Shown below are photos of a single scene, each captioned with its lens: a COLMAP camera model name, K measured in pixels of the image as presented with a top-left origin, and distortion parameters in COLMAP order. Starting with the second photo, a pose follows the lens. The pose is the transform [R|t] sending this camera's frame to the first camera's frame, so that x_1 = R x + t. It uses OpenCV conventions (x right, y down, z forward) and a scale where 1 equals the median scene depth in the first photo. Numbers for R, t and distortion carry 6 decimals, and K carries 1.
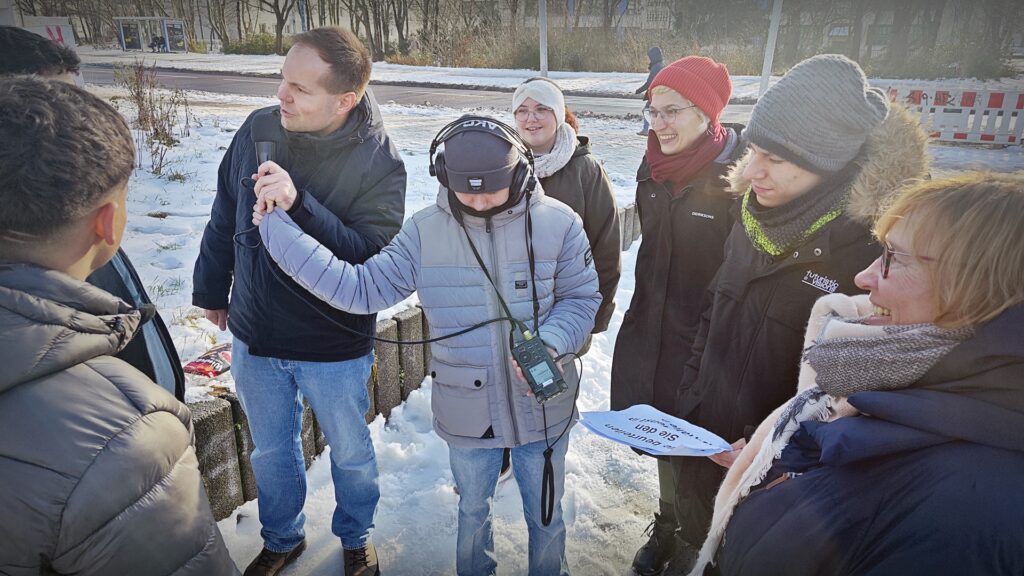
lens RADIAL K [[701.0, 0, 512.0], [0, 701.0, 288.0], [0, 0, 1]] dist [0.046530, -0.037495]
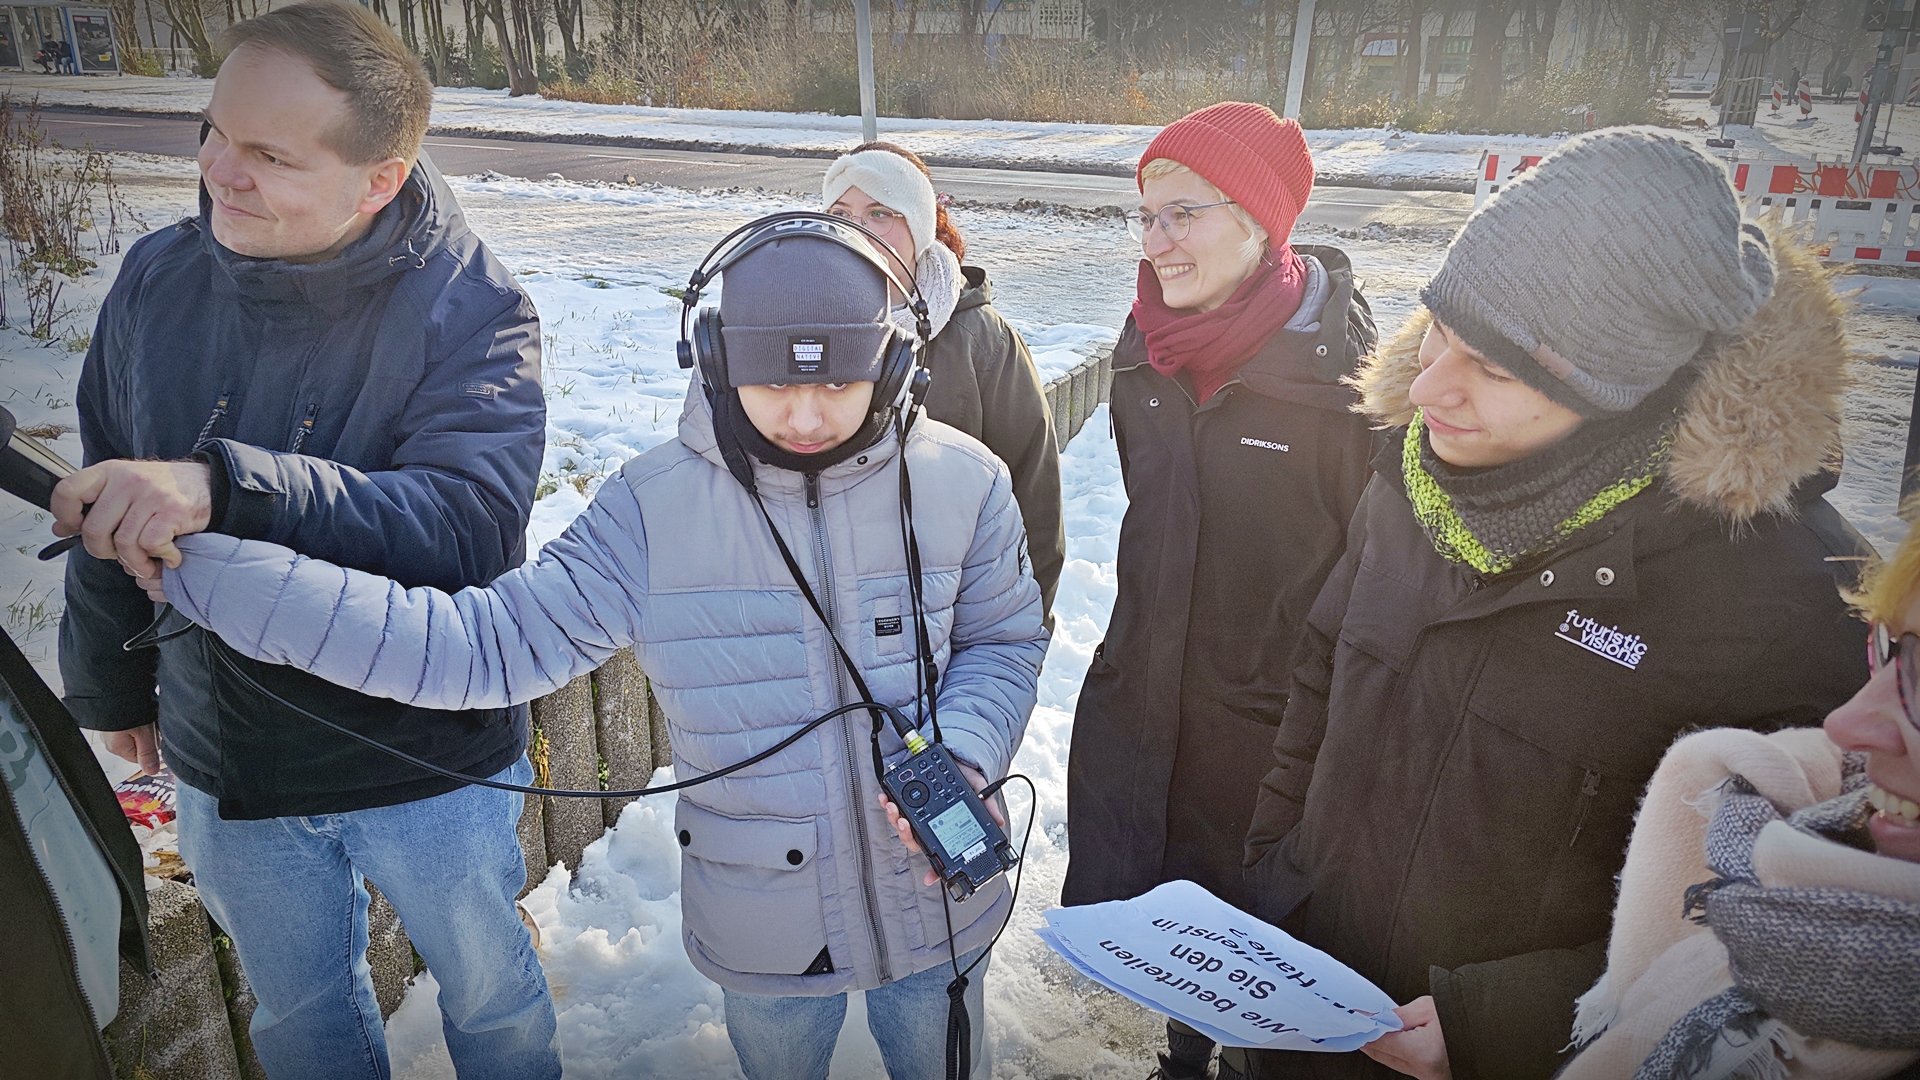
lens RADIAL K [[1321.1, 0, 972.5], [0, 1321.1, 532.5], [0, 0, 1]] dist [0.066017, -0.065765]
pose [[0.991641, -0.034256, 0.124397, -0.019709], [0.033672, 0.999410, 0.006792, -0.037822], [-0.124557, -0.002546, 0.992209, 0.099094]]
